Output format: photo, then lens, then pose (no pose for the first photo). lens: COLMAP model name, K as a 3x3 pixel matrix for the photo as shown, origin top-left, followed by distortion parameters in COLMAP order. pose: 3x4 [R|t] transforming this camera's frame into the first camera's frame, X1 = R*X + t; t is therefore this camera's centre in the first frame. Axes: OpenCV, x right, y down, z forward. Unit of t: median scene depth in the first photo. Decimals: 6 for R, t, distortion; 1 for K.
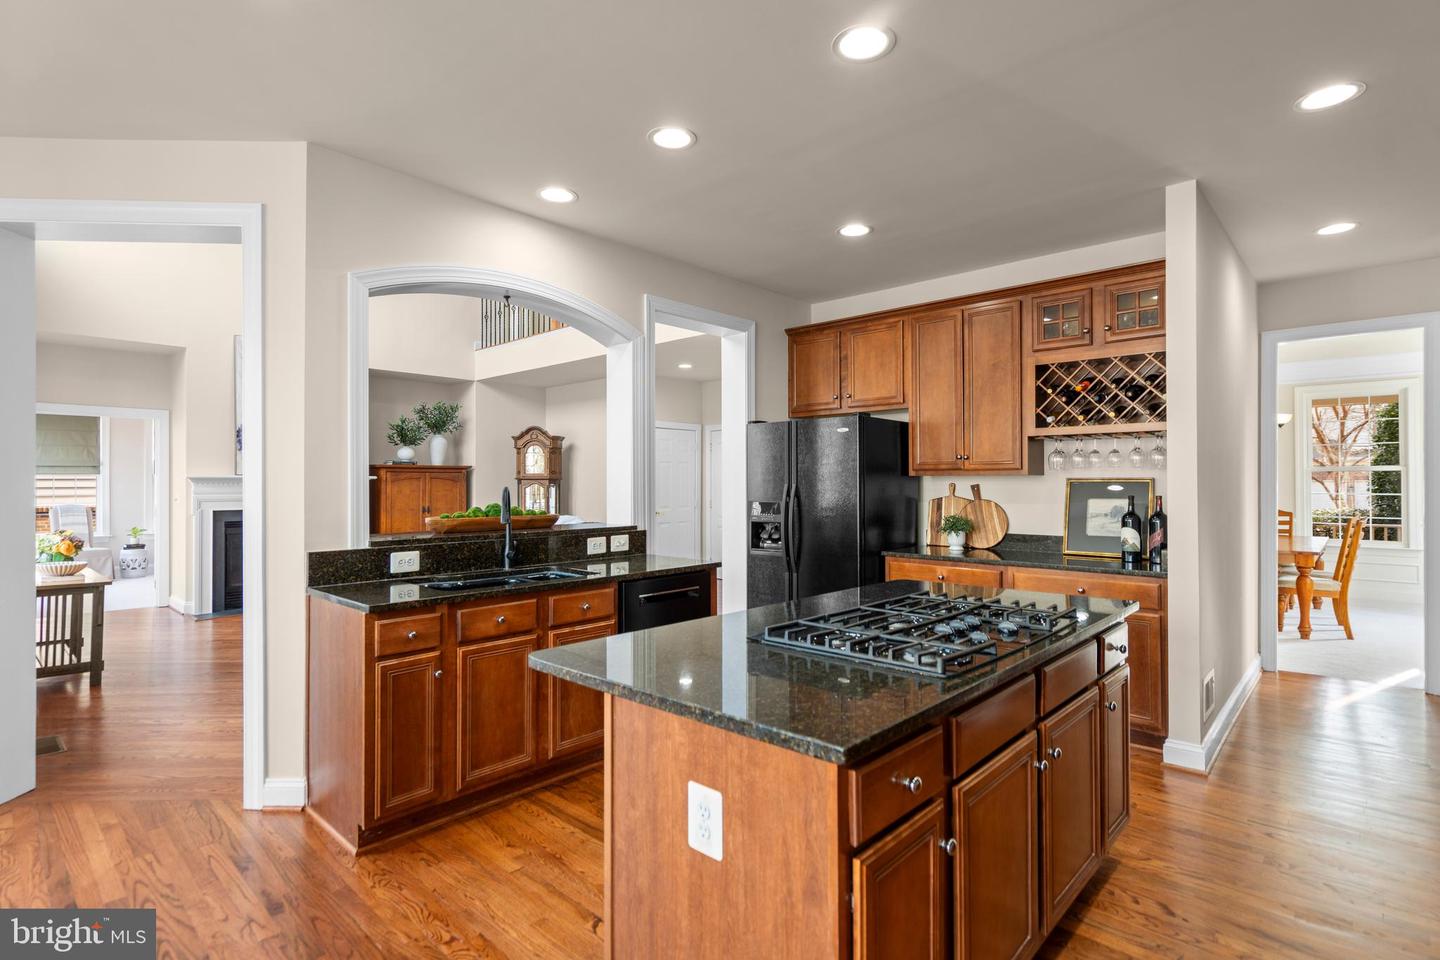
lens RADIAL K [[703.0, 0, 724.2], [0, 703.0, 476.7], [0, 0, 1]] dist [0.000717, 0.000516]
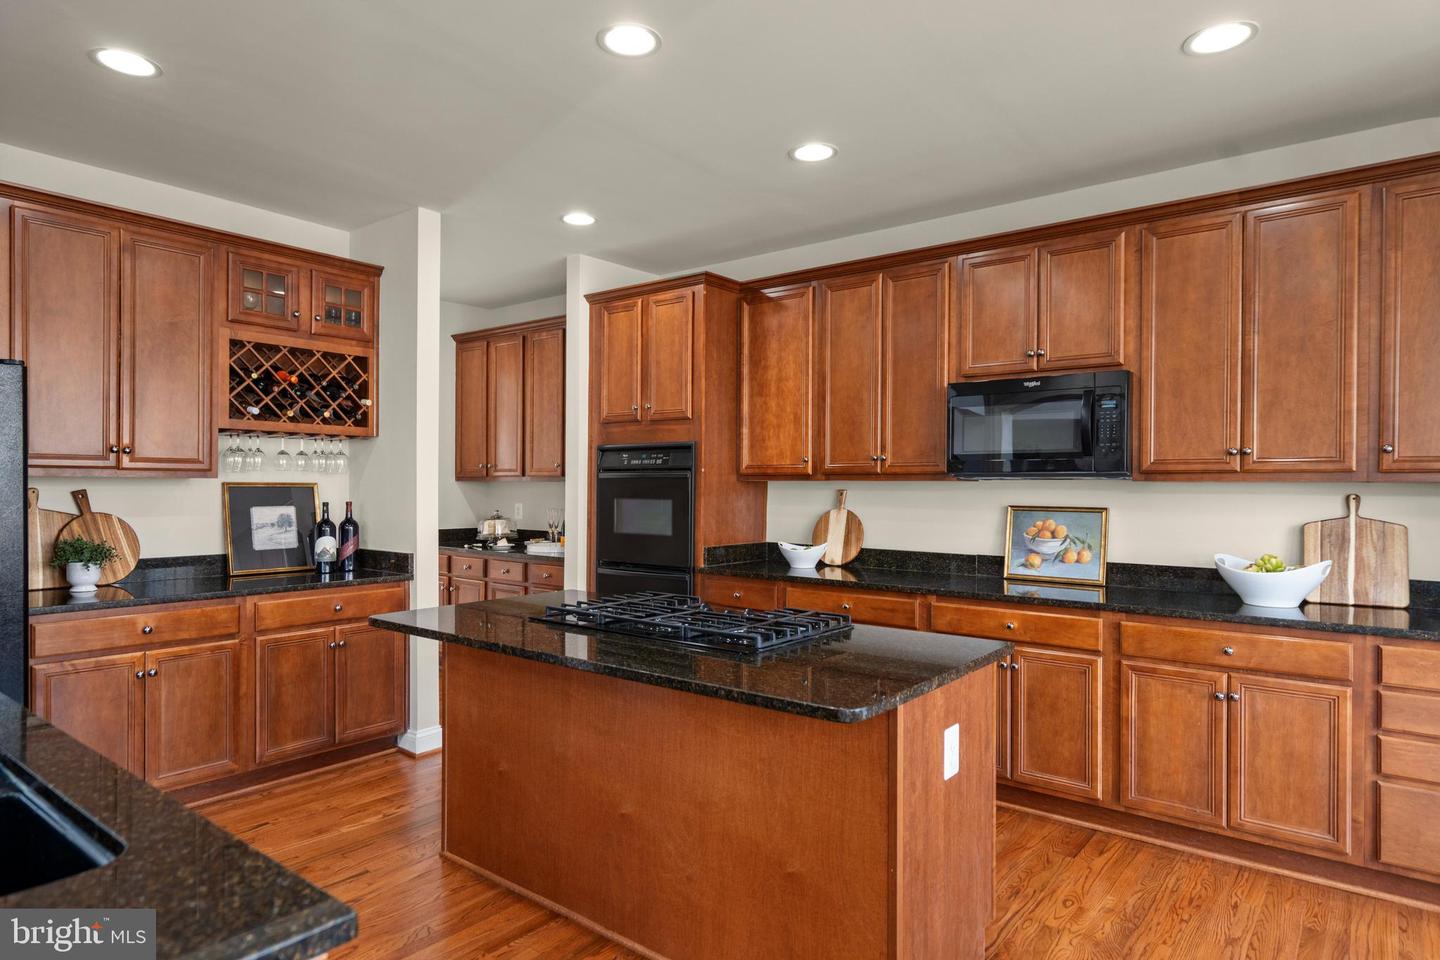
lens RADIAL K [[821.8, 0, 719.7], [0, 821.8, 490.4], [0, 0, 1]] dist [0.004347, 0.000873]
pose [[-0.071692, -0.006238, 0.997407, -0.475550], [-0.015574, 0.999866, 0.005134, -0.002146], [-0.997305, -0.015166, -0.071780, 0.478953]]
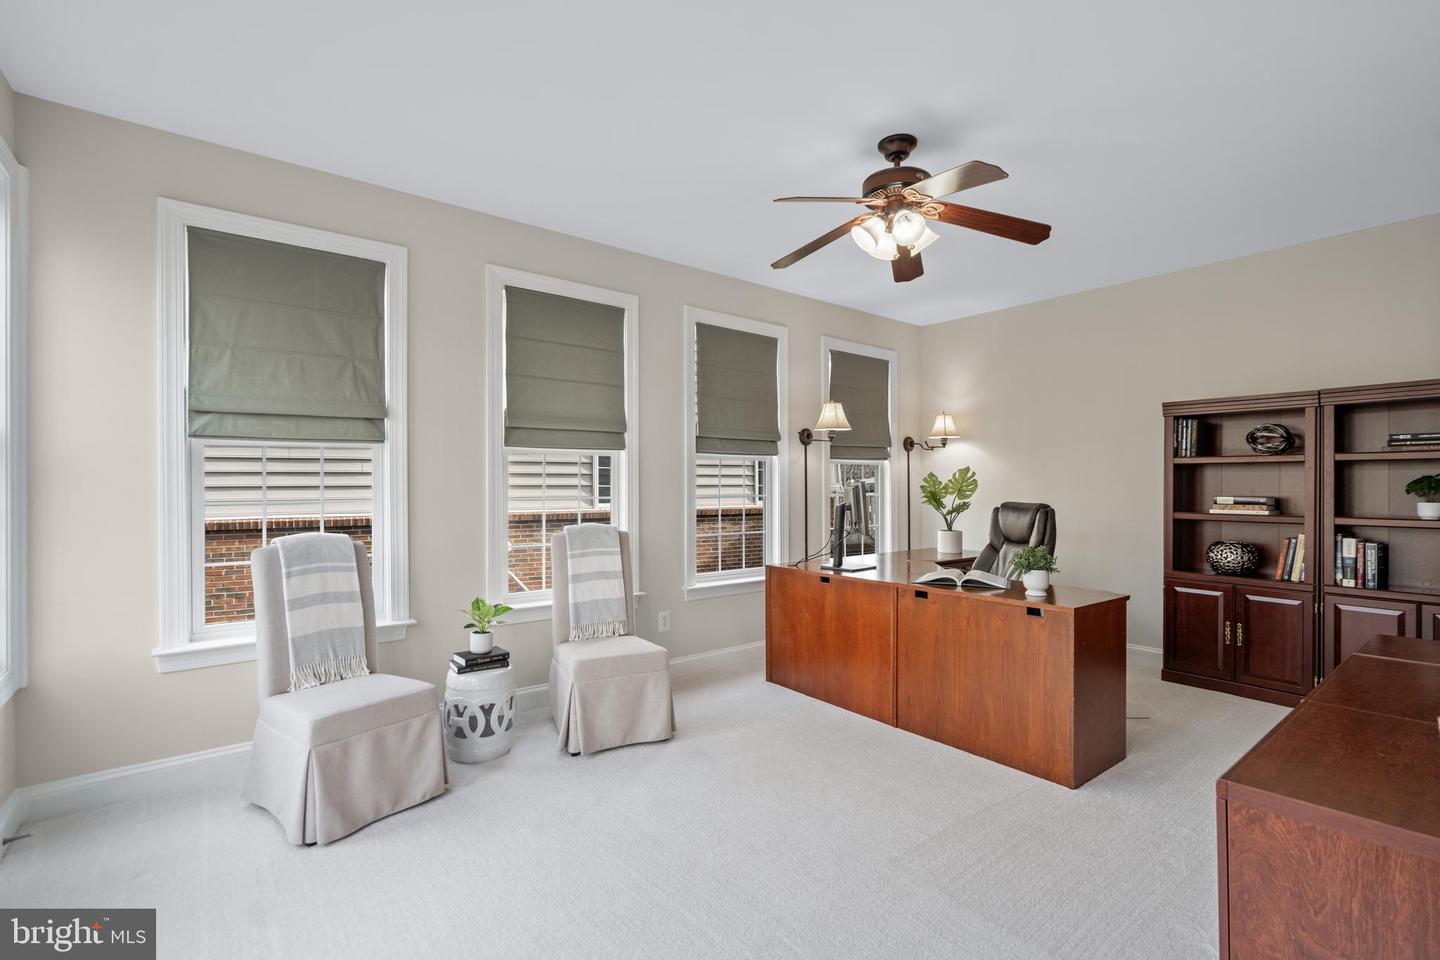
lens RADIAL K [[665.4, 0, 731.2], [0, 665.4, 487.9], [0, 0, 1]] dist [0.001253, 0.000387]
pose [[0.987787, 0.000649, -0.155807, -1.487463], [0.001243, 0.999927, 0.012047, 0.032451], [0.155803, -0.012093, 0.987714, 1.566847]]
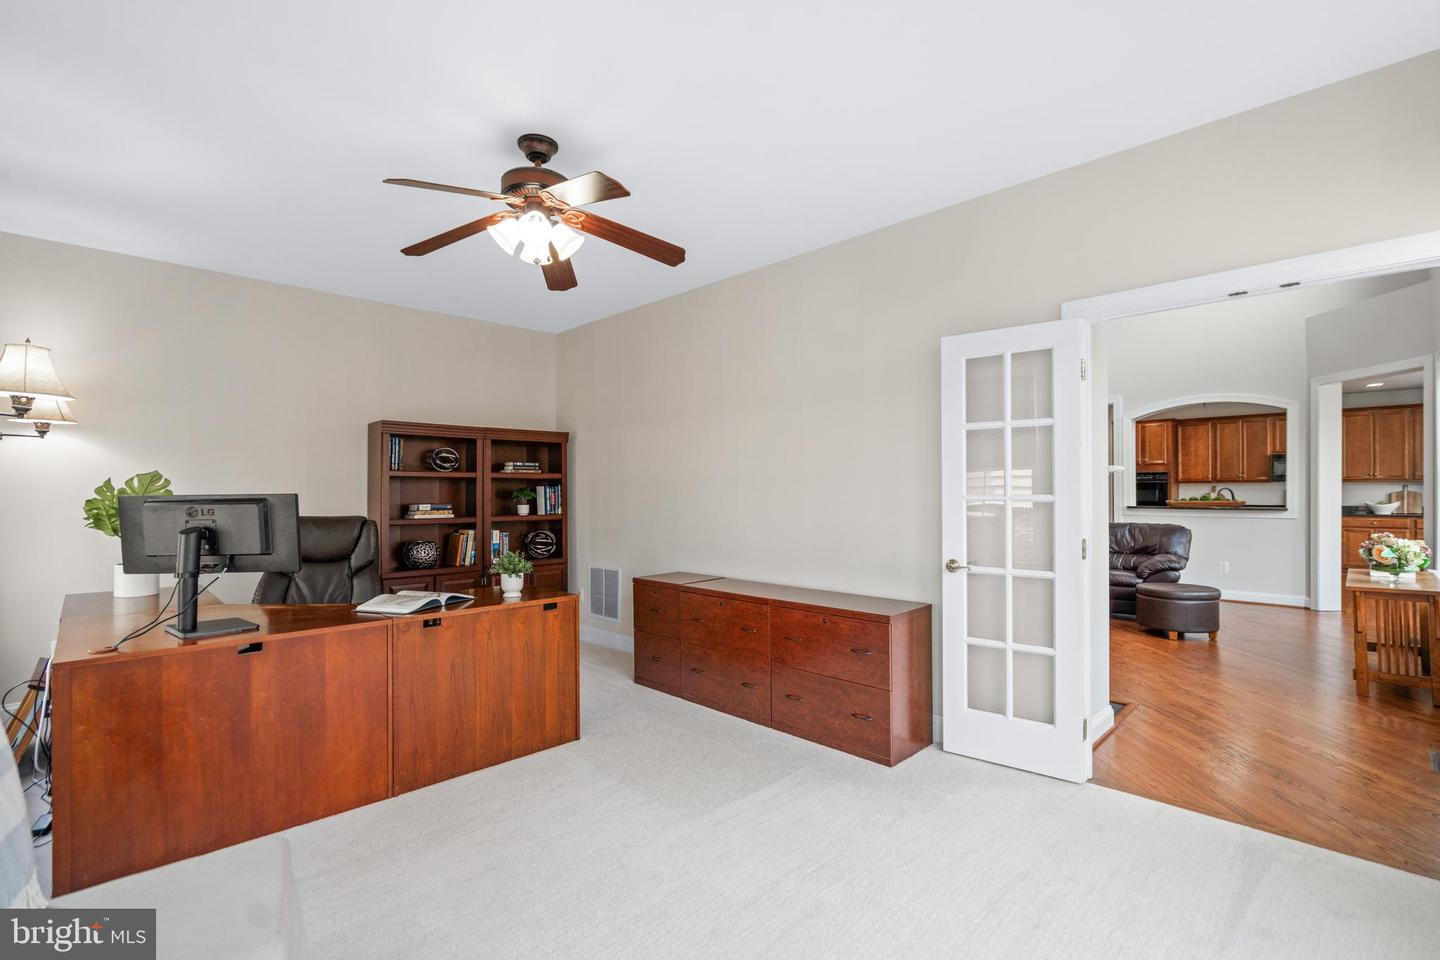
lens RADIAL K [[665.4, 0, 697.1], [0, 665.4, 487.9], [0, 0, 1]] dist [0.001253, 0.000387]
pose [[0.047681, 0.003326, 0.998857, -2.152984], [-0.006209, 0.999976, -0.003033, 0.028374], [-0.998843, -0.006058, 0.047700, 2.151356]]
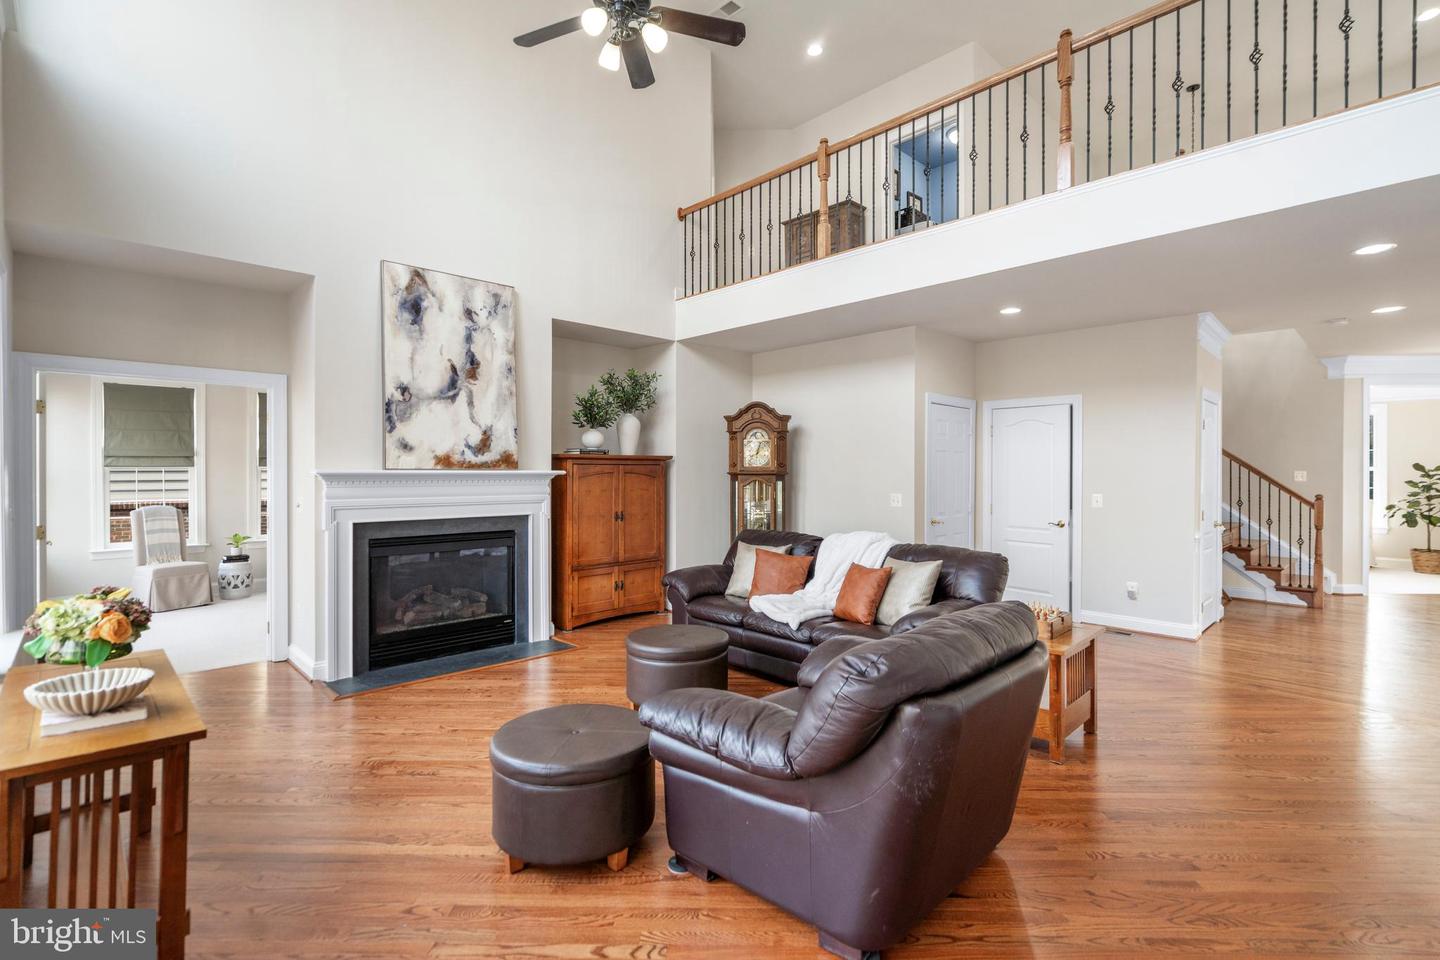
lens RADIAL K [[665.4, 0, 722.4], [0, 665.4, 473.3], [0, 0, 1]] dist [0.001253, 0.000387]
pose [[0.998234, 0.001822, -0.059380, -0.557237], [-0.001342, 0.999966, 0.008121, -0.006713], [0.059392, -0.008027, 0.998202, 0.642040]]
